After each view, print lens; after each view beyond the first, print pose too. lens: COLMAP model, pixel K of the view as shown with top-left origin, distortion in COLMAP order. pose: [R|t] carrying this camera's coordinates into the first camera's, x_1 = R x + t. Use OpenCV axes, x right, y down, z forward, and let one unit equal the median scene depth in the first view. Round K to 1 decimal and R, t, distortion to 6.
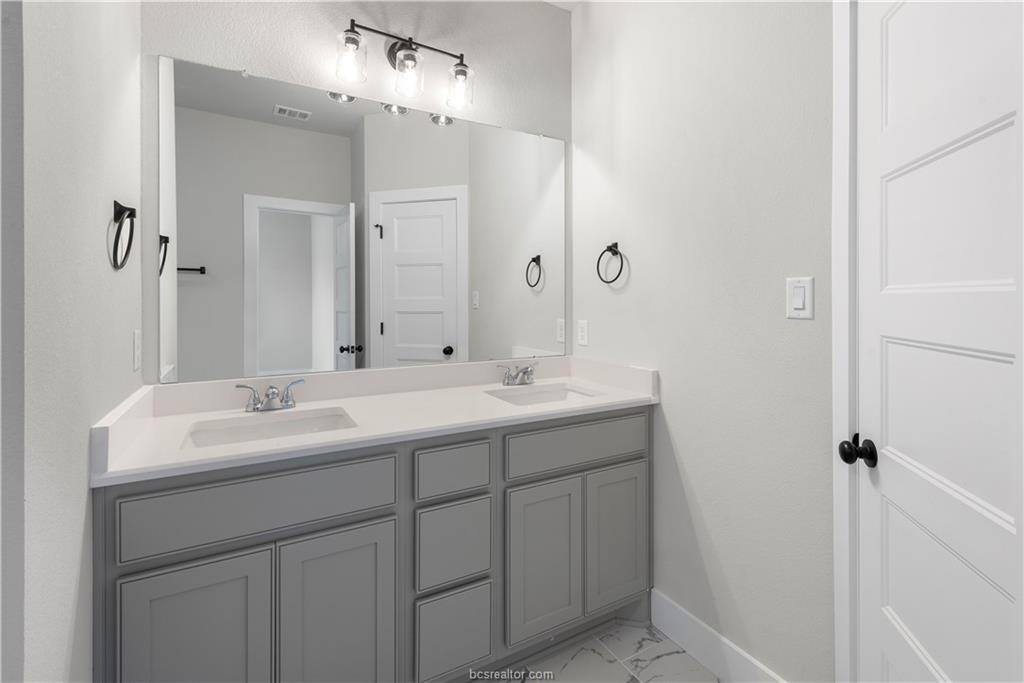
lens RADIAL K [[467.8, 0, 511.9], [0, 467.8, 306.9], [0, 0, 1]] dist [0.005882, 0.000075]
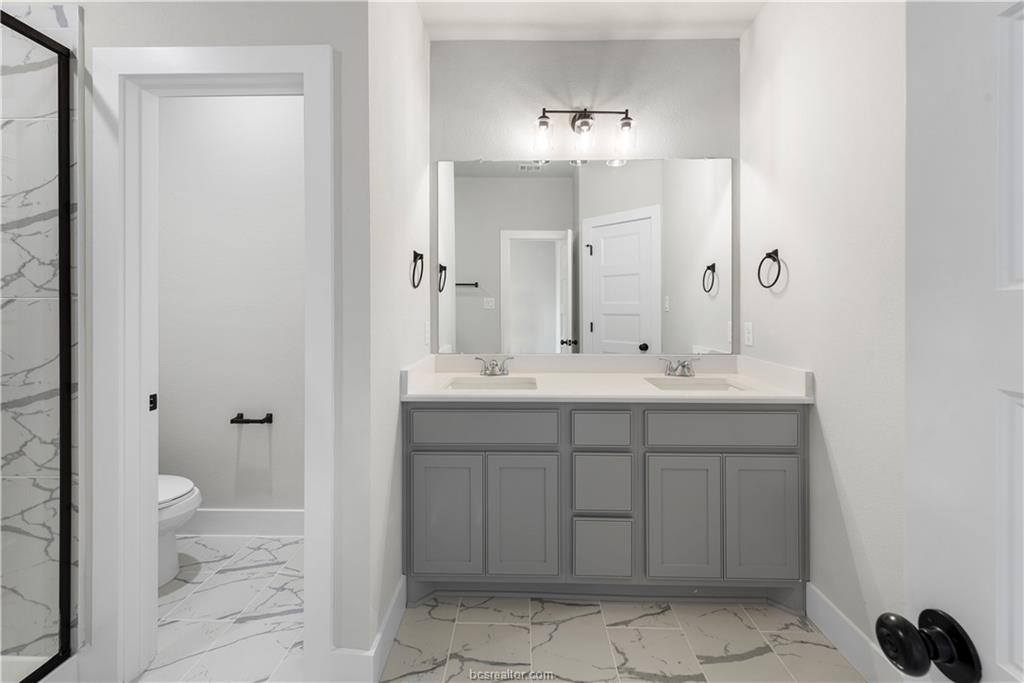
lens RADIAL K [[409.6, 0, 501.8], [0, 409.6, 315.0], [0, 0, 1]] dist [0.001538, -0.000029]
pose [[0.849038, 0.011329, -0.528210, 0.205394], [-0.005652, 0.999908, 0.012361, 0.003051], [0.528301, -0.007510, 0.849024, -0.127102]]
